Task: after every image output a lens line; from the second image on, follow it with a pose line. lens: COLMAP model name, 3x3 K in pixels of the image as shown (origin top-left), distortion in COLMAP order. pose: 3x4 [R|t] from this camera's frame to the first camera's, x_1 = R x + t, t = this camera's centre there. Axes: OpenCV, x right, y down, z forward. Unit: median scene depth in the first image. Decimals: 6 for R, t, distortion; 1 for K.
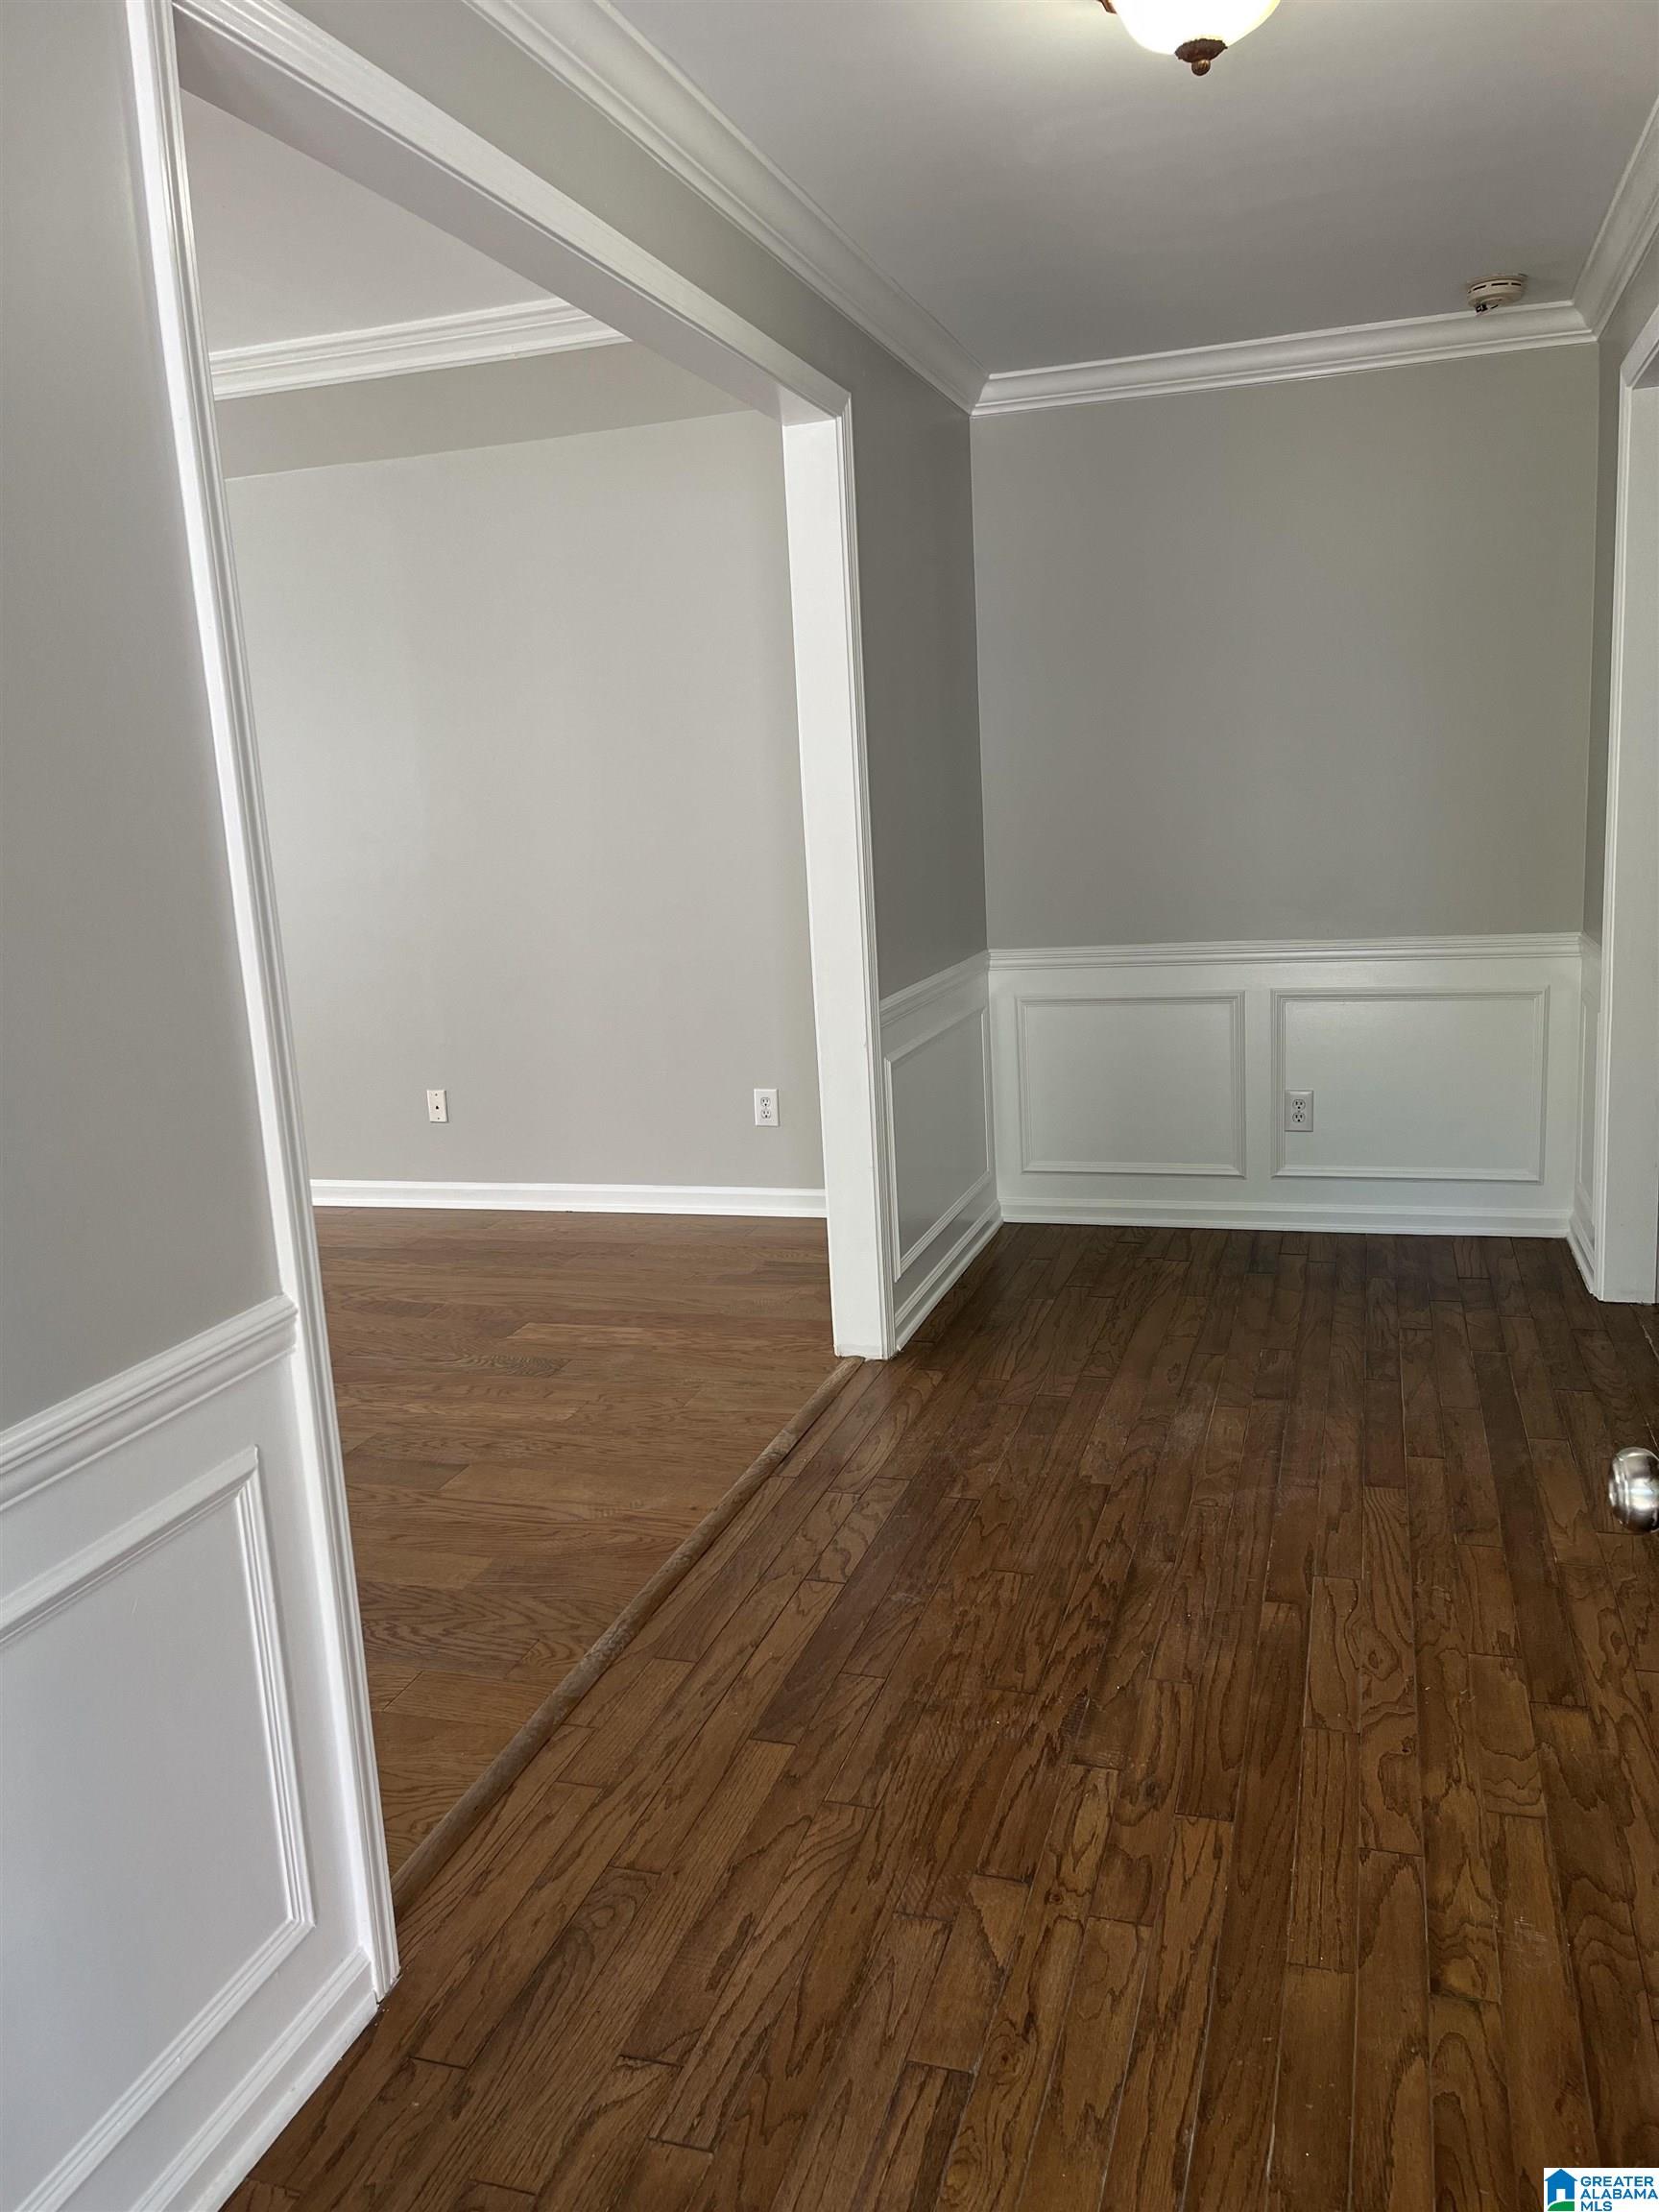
lens RADIAL K [[1690.3, 0, 829.4], [0, 1690.3, 1101.9], [0, 0, 1]] dist [0.049064, -0.047141]
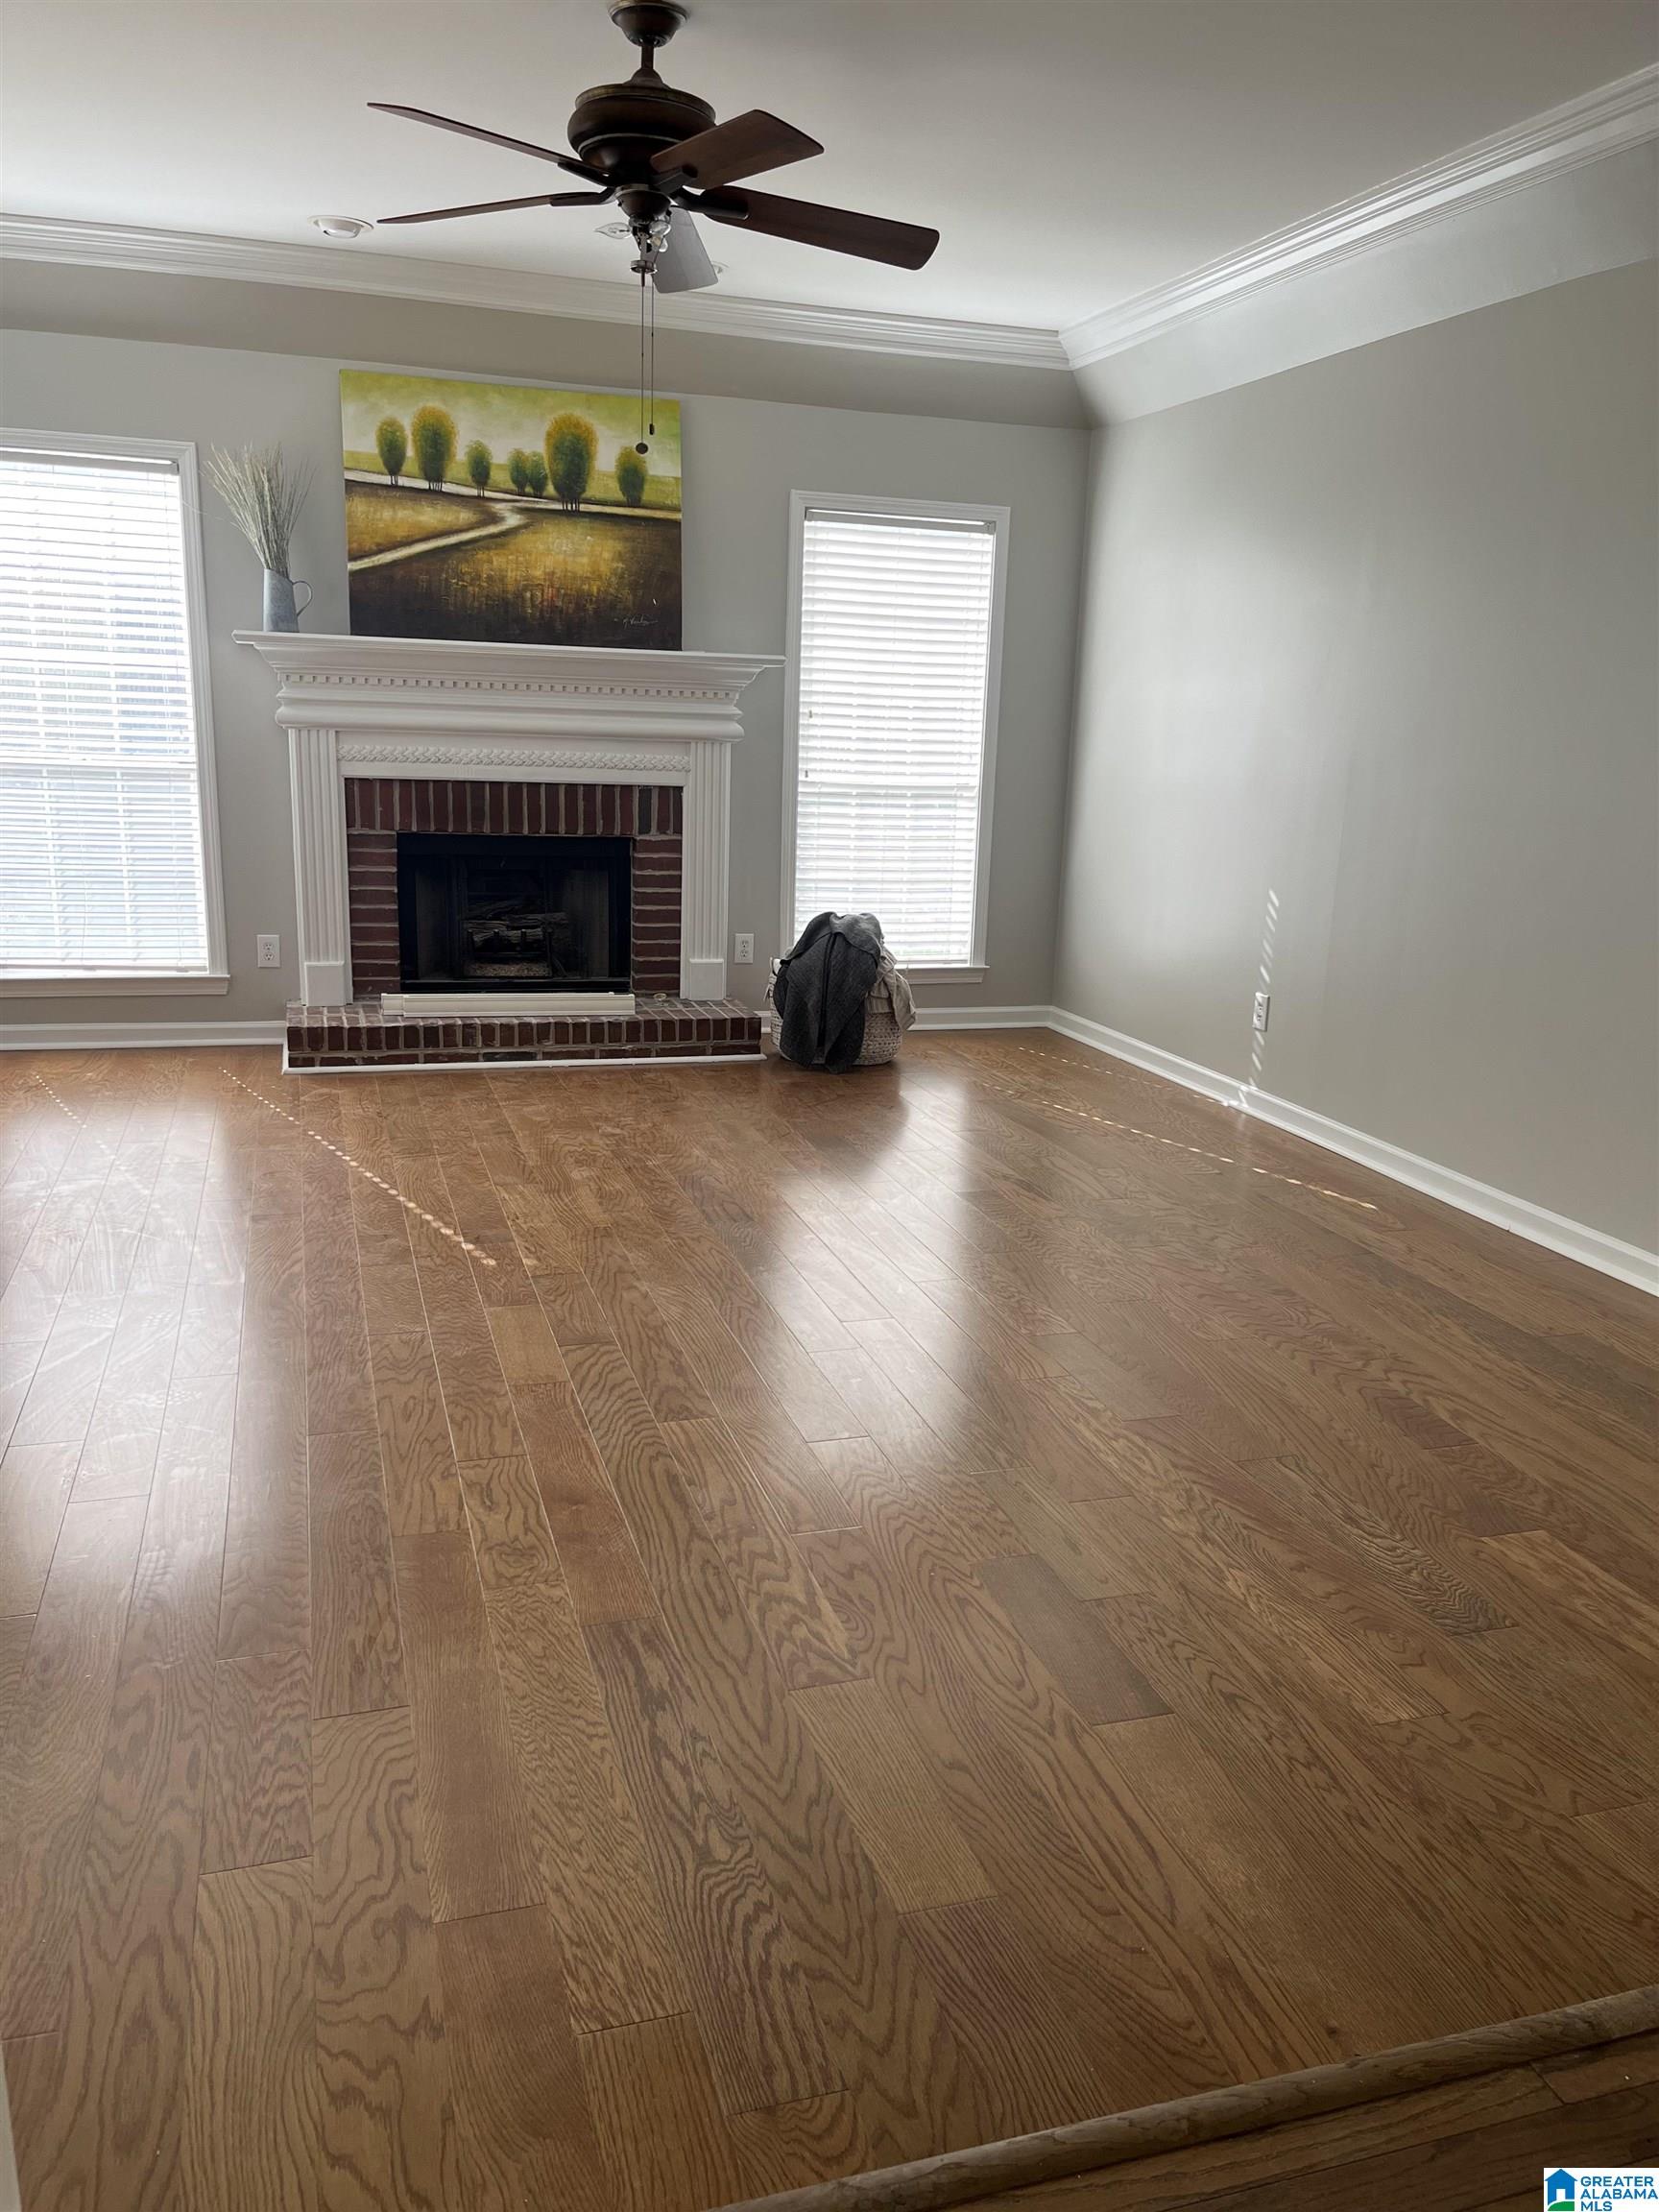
lens RADIAL K [[1690.3, 0, 824.4], [0, 1690.3, 1112.5], [0, 0, 1]] dist [0.049064, -0.047141]
pose [[0.572795, 0.275197, -0.772122, 0.131601], [-0.220593, 0.958960, 0.178144, -0.082828], [0.789459, 0.068285, 0.609994, 0.390753]]
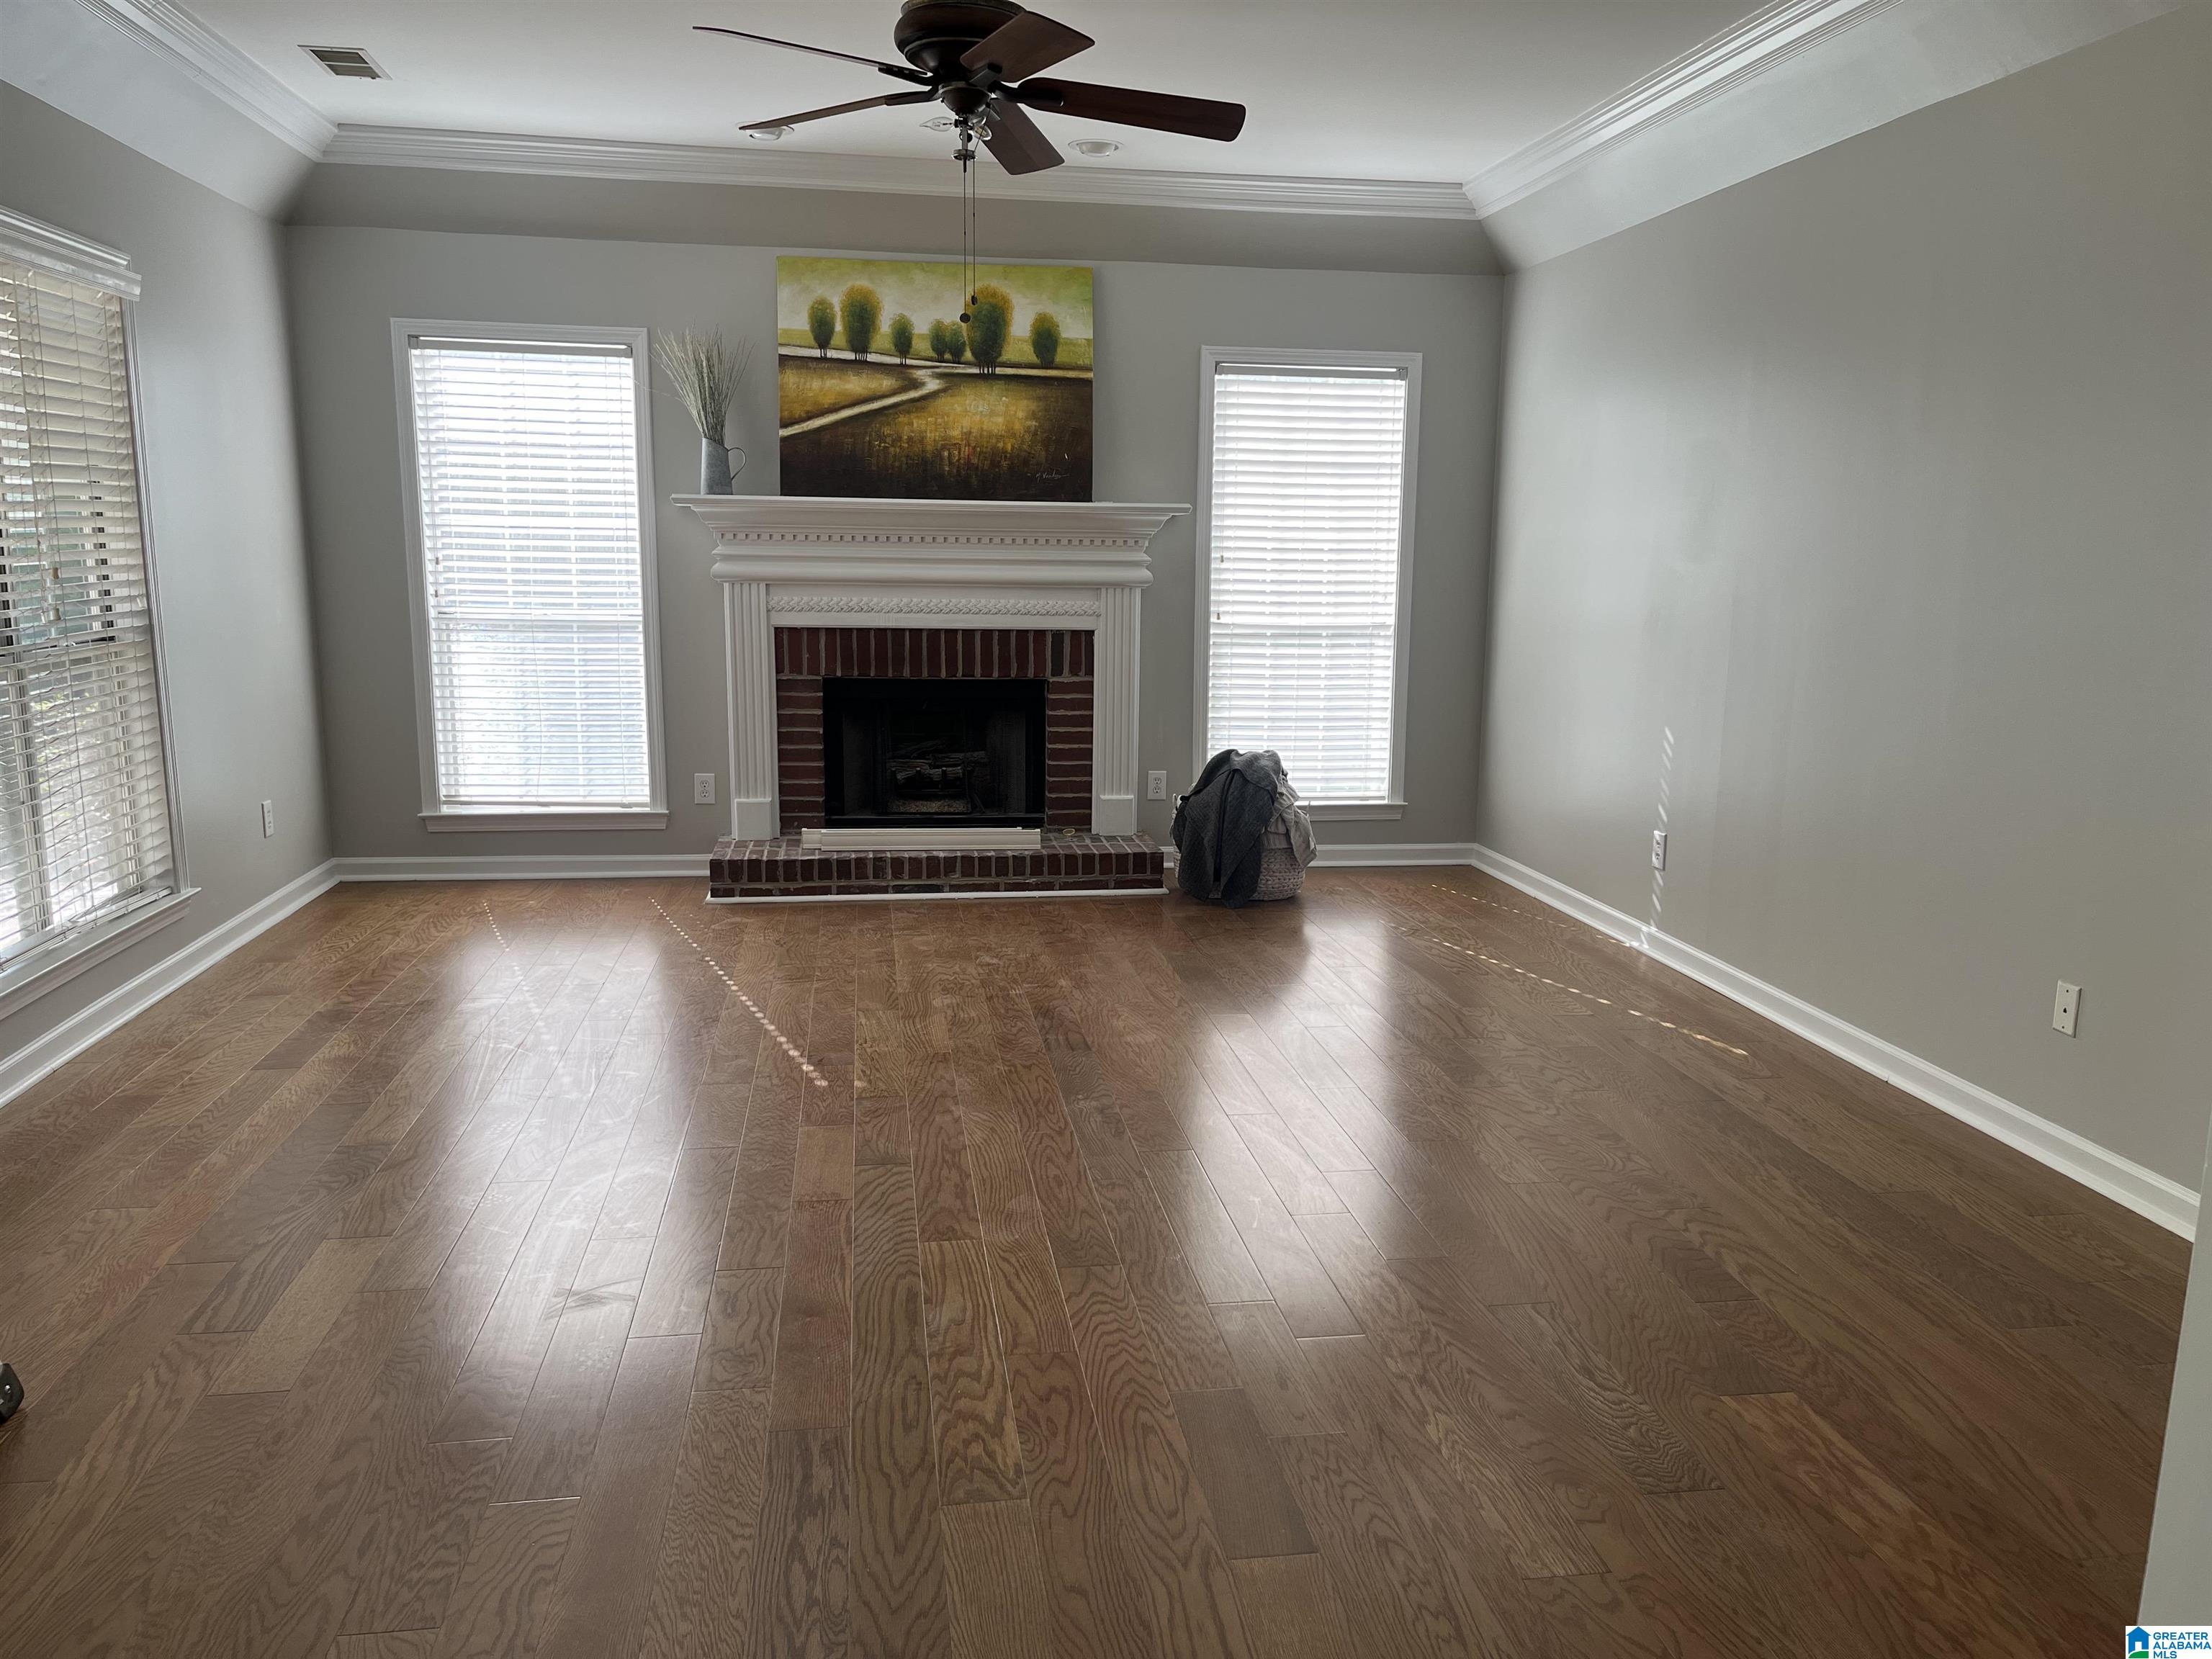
lens RADIAL K [[1690.3, 0, 1120.0], [0, 1690.3, 833.7], [0, 0, 1]] dist [0.049064, -0.047141]
pose [[0.445000, 0.223322, -0.867239, 0.218136], [-0.204678, 0.968138, 0.144279, -0.112060], [0.871827, 0.113300, 0.476530, 0.488158]]
